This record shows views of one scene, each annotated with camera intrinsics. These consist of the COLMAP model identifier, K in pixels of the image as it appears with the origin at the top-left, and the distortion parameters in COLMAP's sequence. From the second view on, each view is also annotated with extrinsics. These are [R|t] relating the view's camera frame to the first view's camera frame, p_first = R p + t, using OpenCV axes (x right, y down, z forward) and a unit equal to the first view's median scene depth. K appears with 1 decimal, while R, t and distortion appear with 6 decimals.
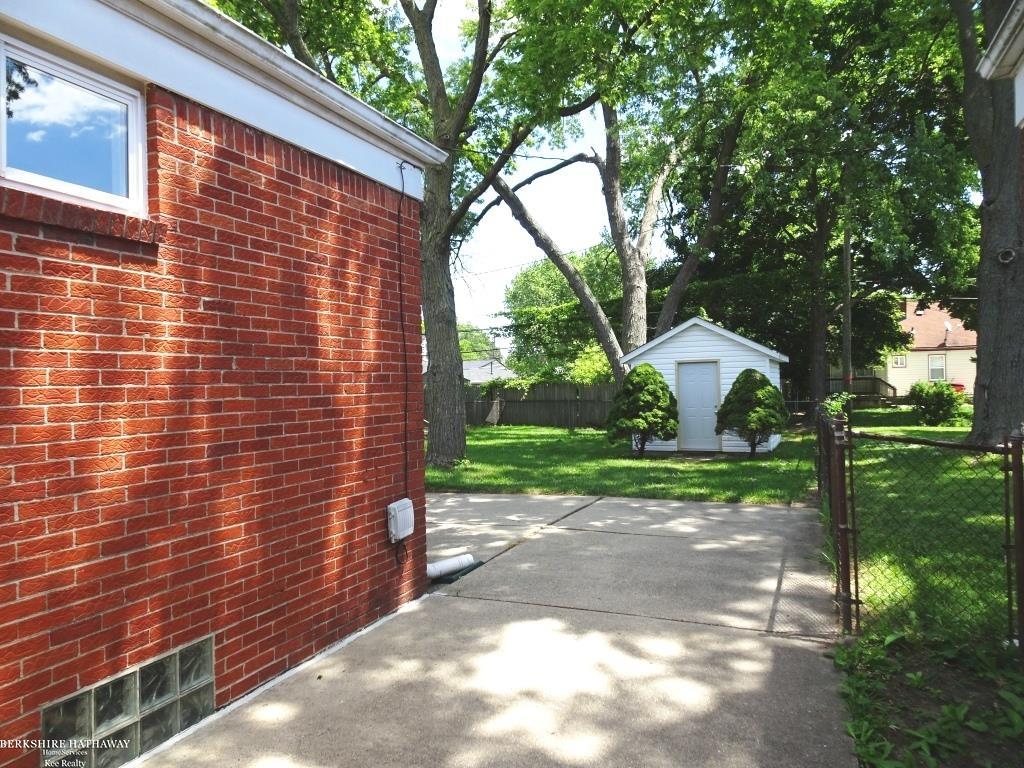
lens RADIAL K [[726.1, 0, 512.0], [0, 726.1, 384.0], [0, 0, 1]] dist [0.000030, -0.001834]
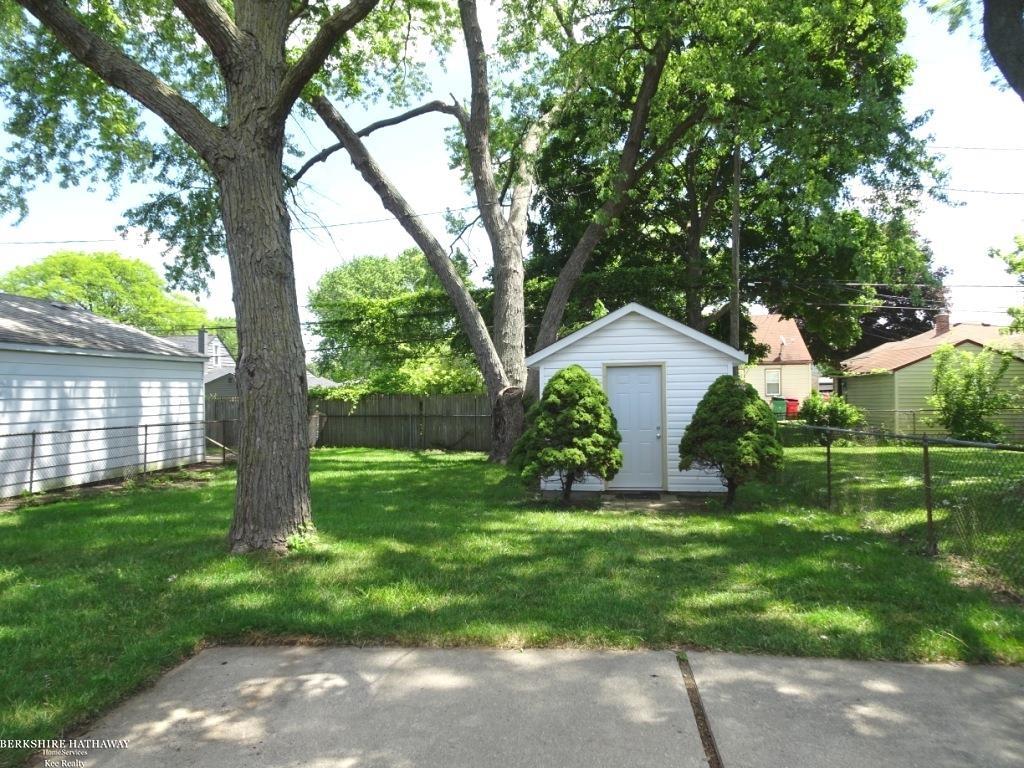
lens RADIAL K [[726.1, 0, 512.0], [0, 726.1, 384.0], [0, 0, 1]] dist [0.000030, -0.001834]
pose [[0.962617, 0.013512, 0.270530, -0.039699], [-0.009183, 0.999809, -0.017259, 0.000945], [-0.270712, 0.014130, 0.962557, 0.262200]]
